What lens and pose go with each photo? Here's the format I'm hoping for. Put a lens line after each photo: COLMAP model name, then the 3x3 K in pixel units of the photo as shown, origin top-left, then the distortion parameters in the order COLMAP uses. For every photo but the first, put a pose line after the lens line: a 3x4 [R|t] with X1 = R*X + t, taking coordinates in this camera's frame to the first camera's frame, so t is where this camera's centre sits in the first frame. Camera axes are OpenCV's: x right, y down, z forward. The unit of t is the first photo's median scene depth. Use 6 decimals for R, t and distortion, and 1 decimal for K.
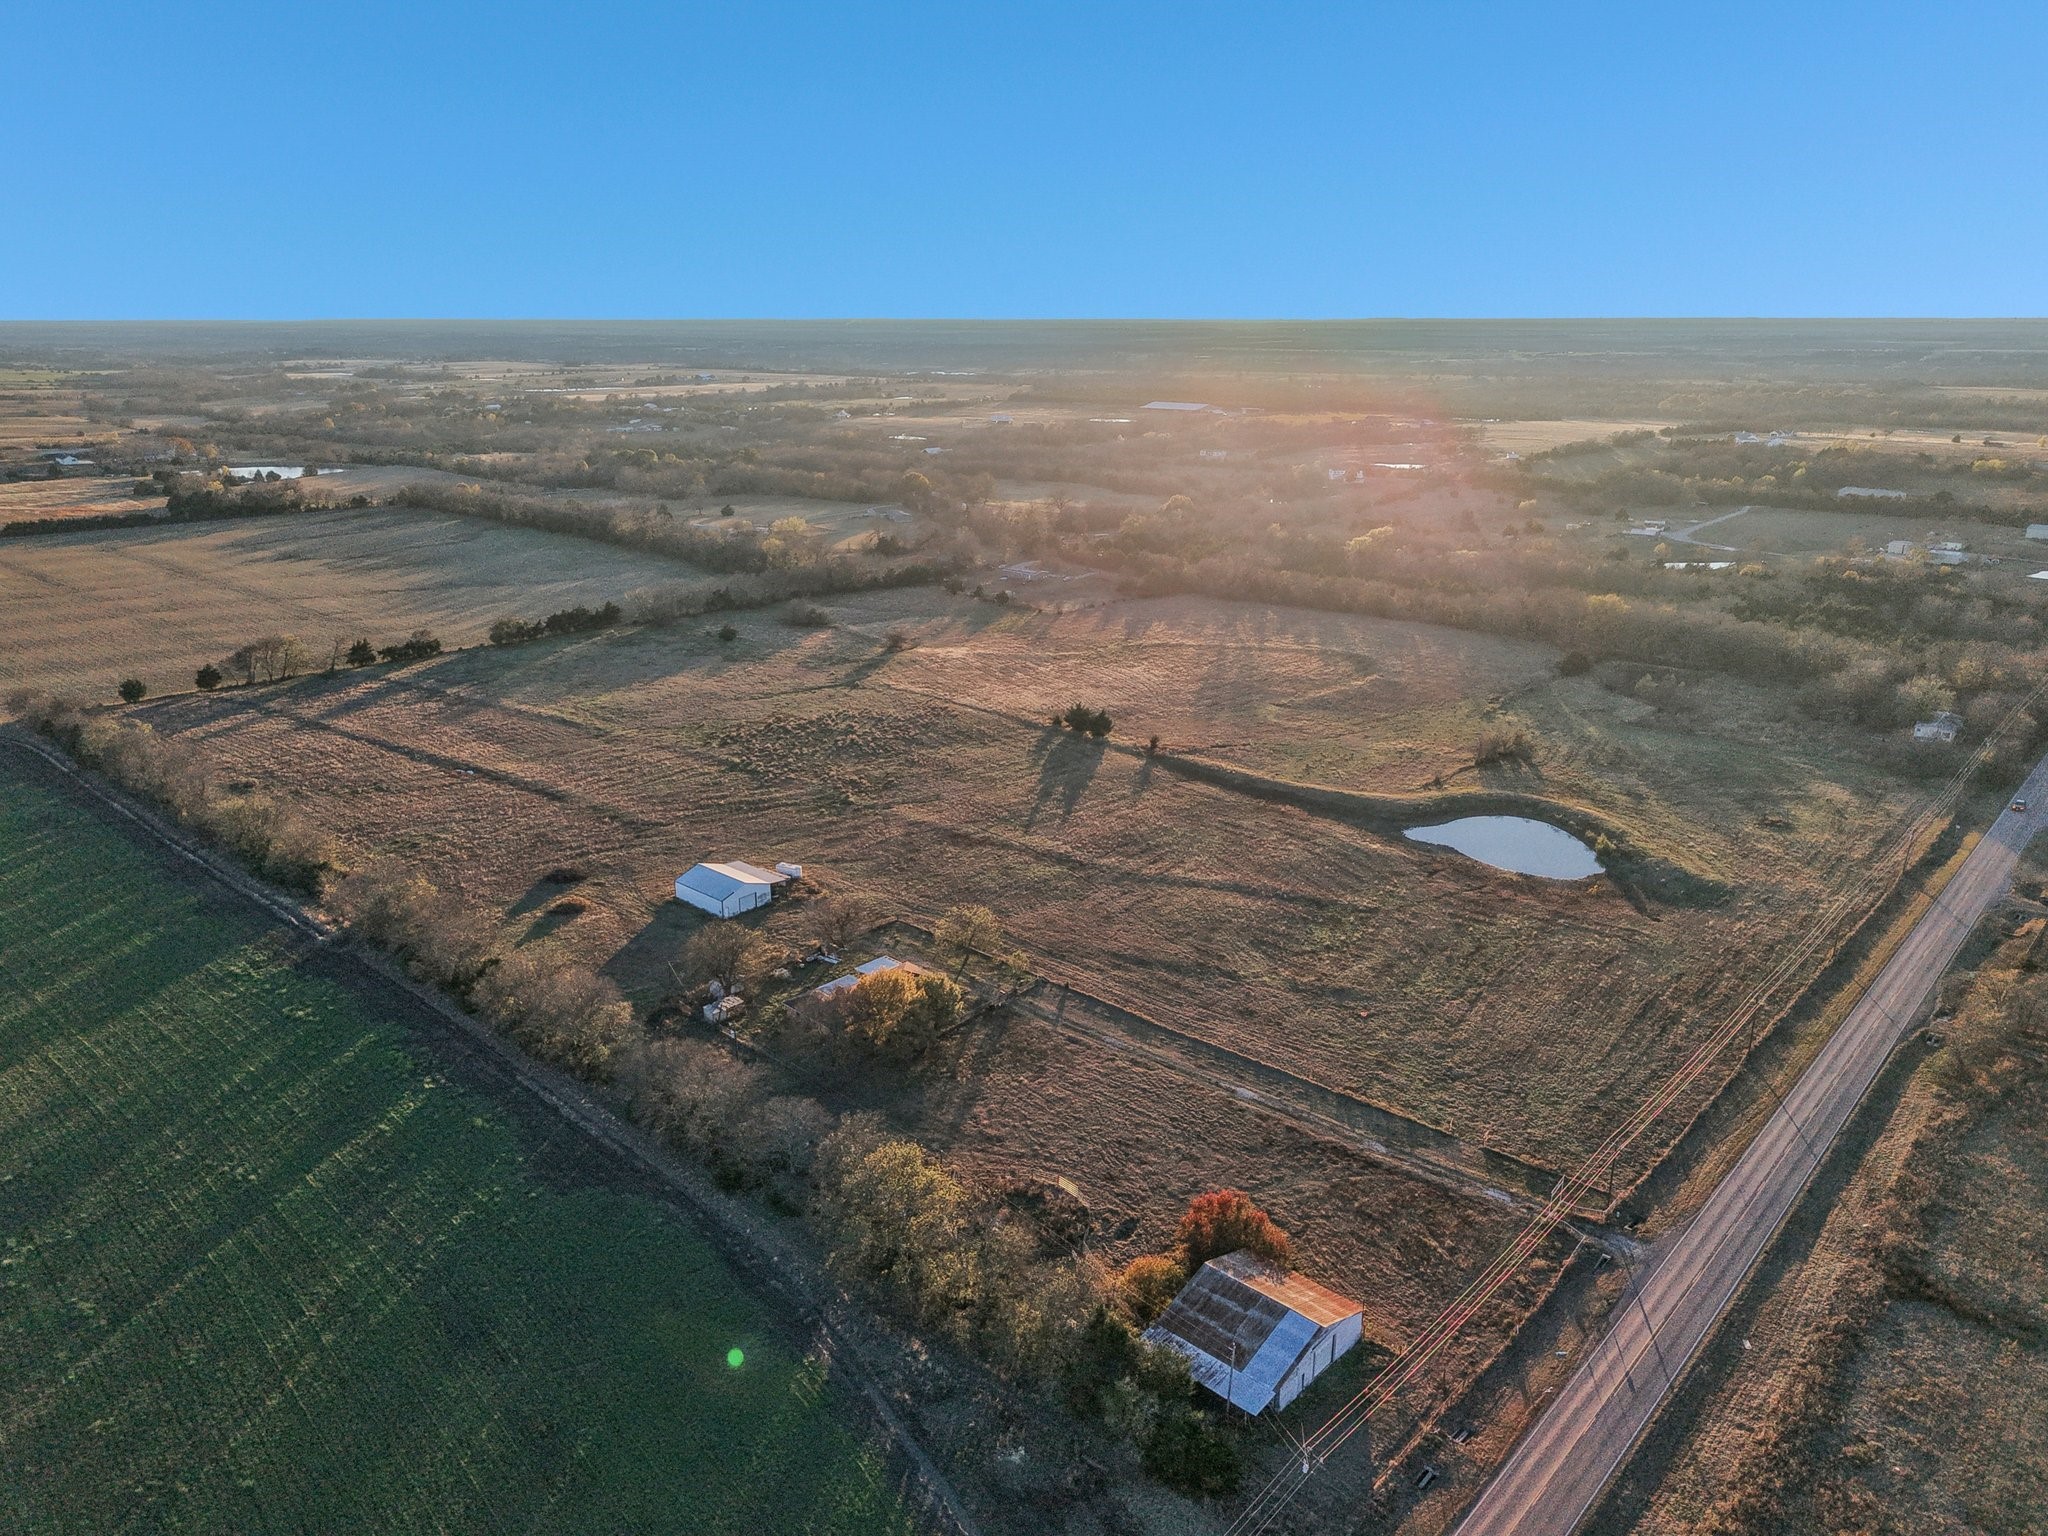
lens RADIAL K [[1383.8, 0, 1021.0], [0, 1383.8, 775.4], [0, 0, 1]] dist [0.078621, -0.134415]
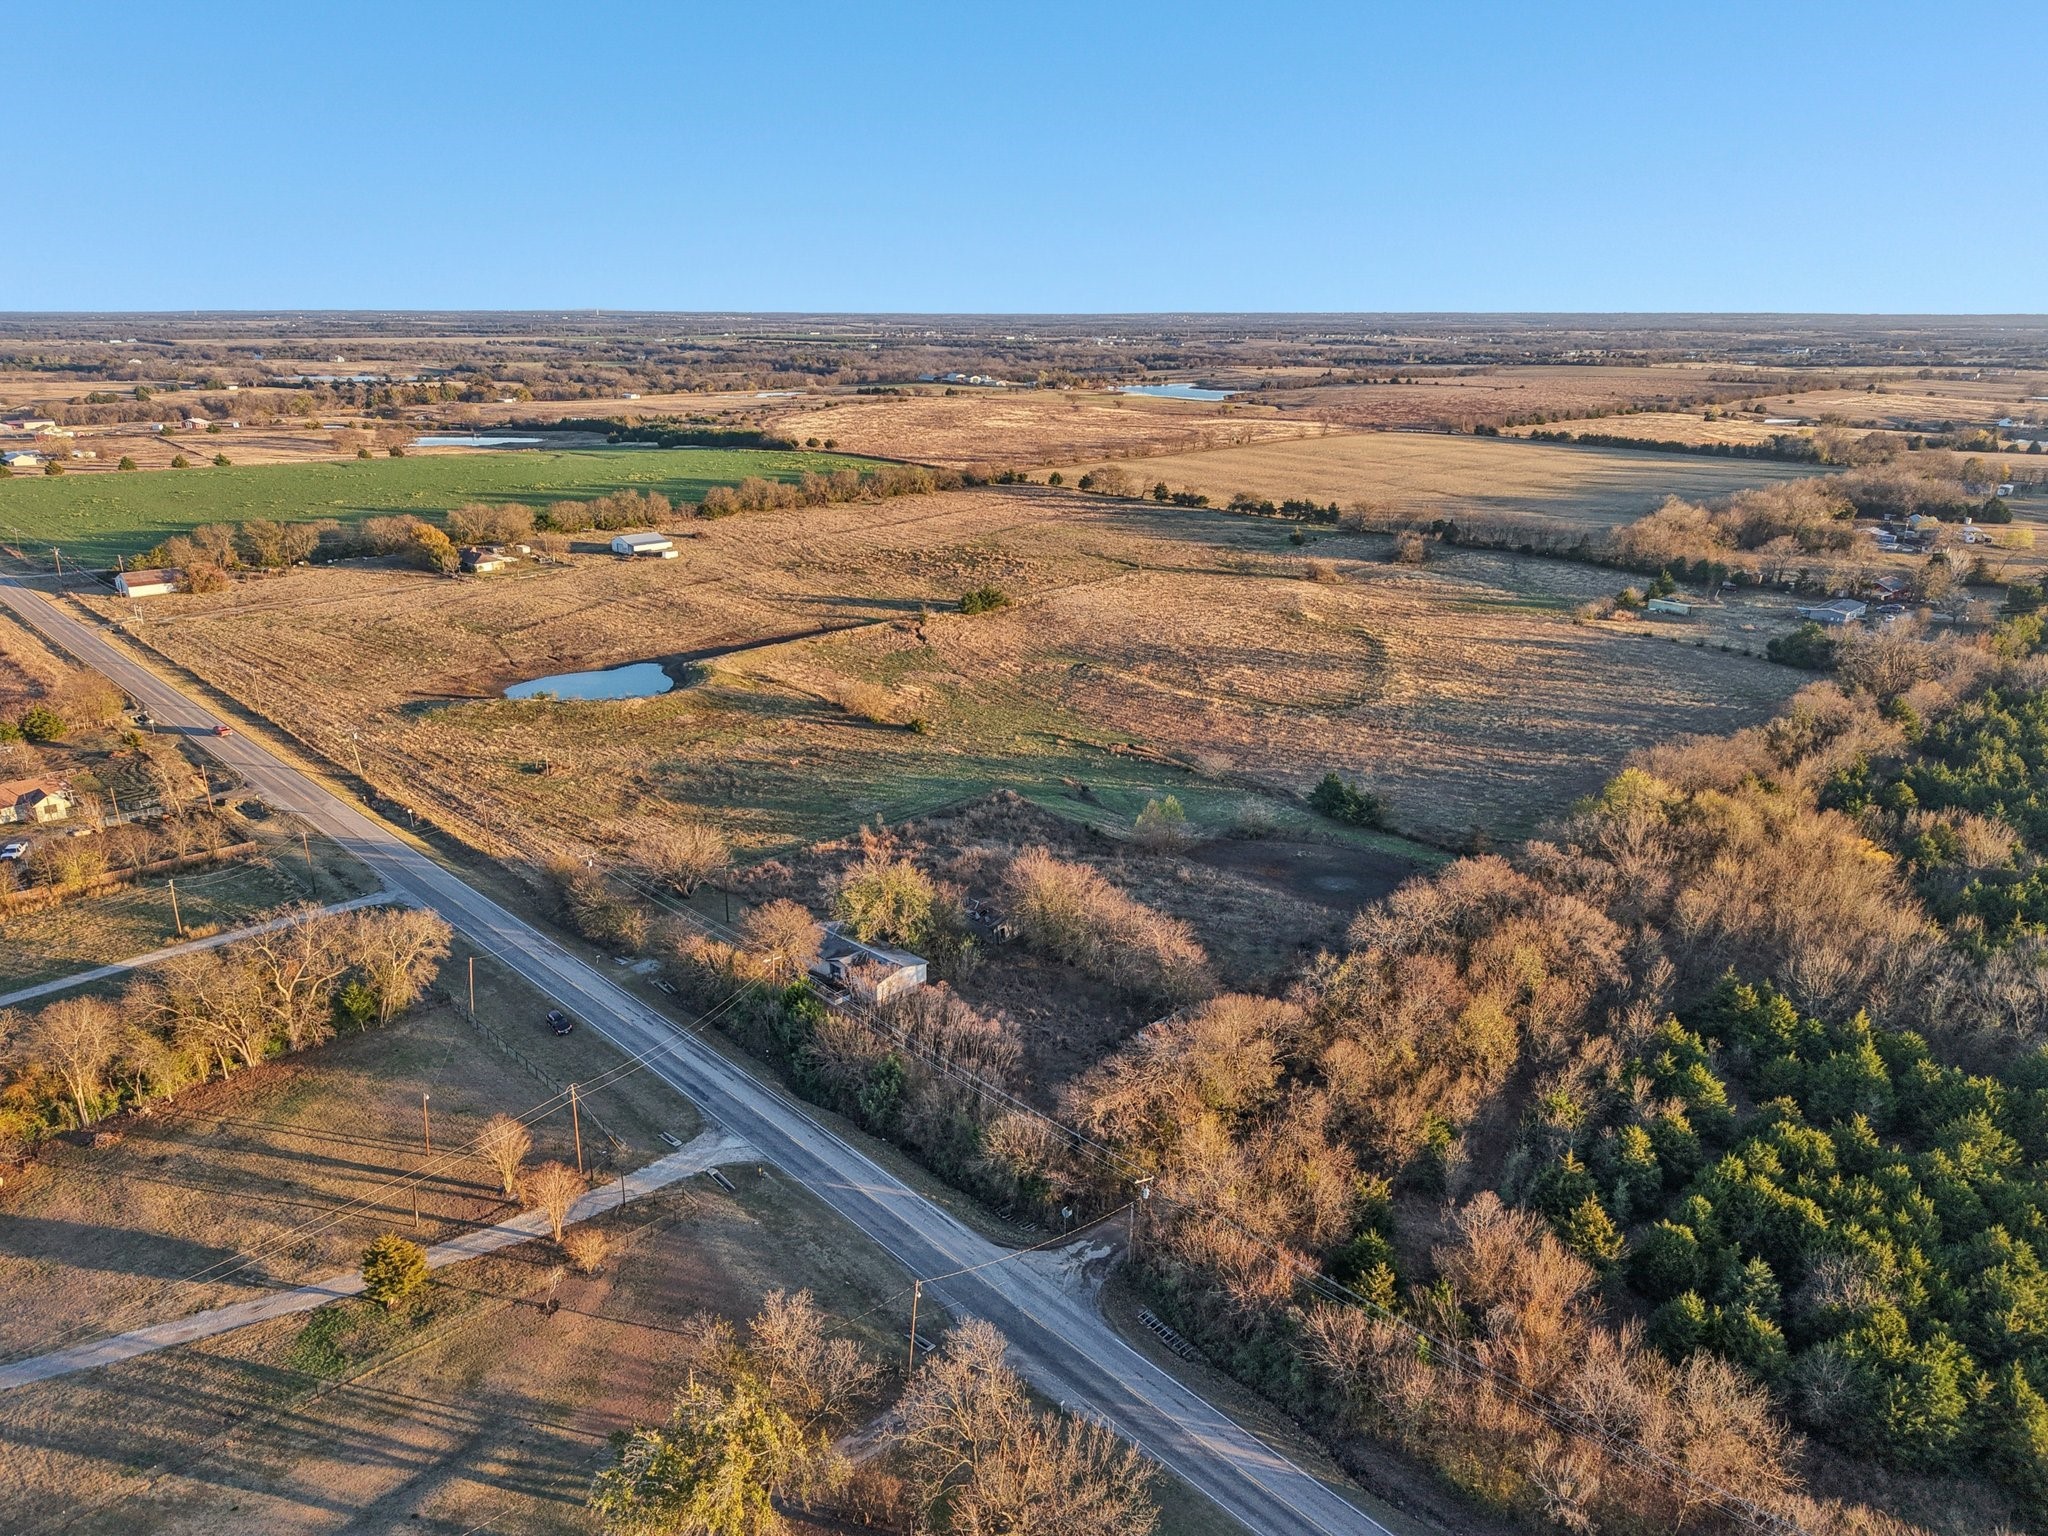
lens RADIAL K [[1421.6, 0, 1017.1], [0, 1421.6, 771.5], [0, 0, 1]] dist [0.019316, -0.004440]
pose [[-0.053080, 0.310880, -0.948966, 1.172409], [-0.318110, 0.895533, 0.311169, -0.282967], [0.946567, 0.318393, 0.051359, 1.063452]]
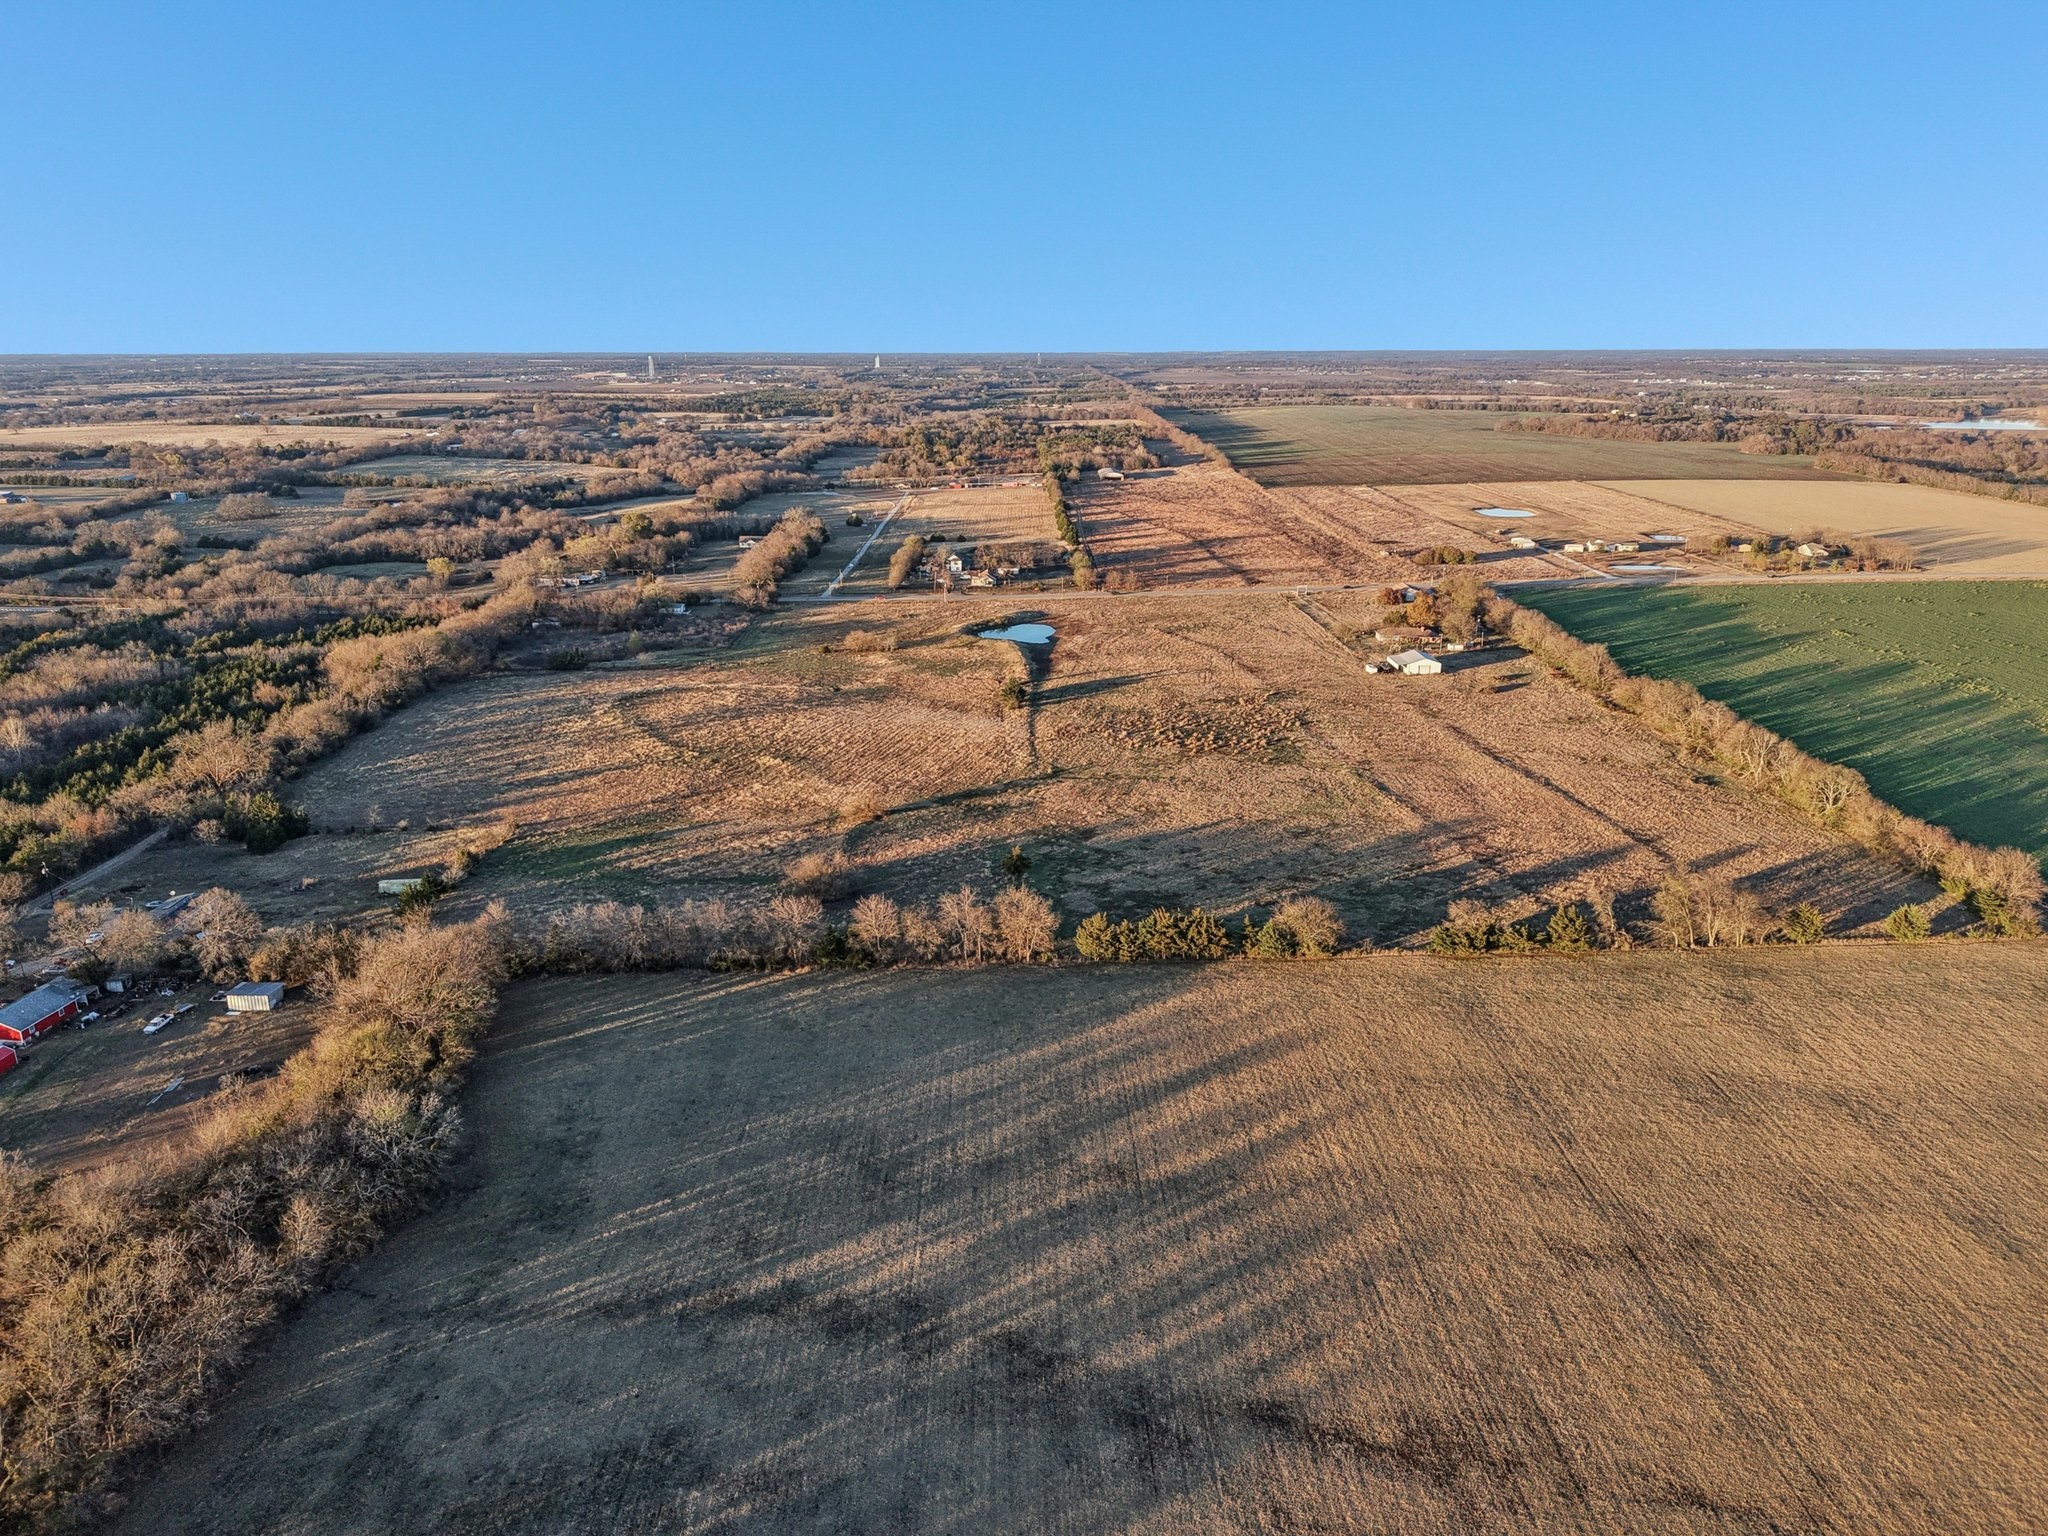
lens RADIAL K [[1407.7, 0, 1032.3], [0, 1407.7, 767.6], [0, 0, 1]] dist [0.068513, -0.091495]
pose [[-0.679597, -0.206789, 0.703837, -0.883213], [0.235832, 0.846931, 0.476540, -0.593638], [-0.694645, 0.489842, -0.526804, 1.750951]]
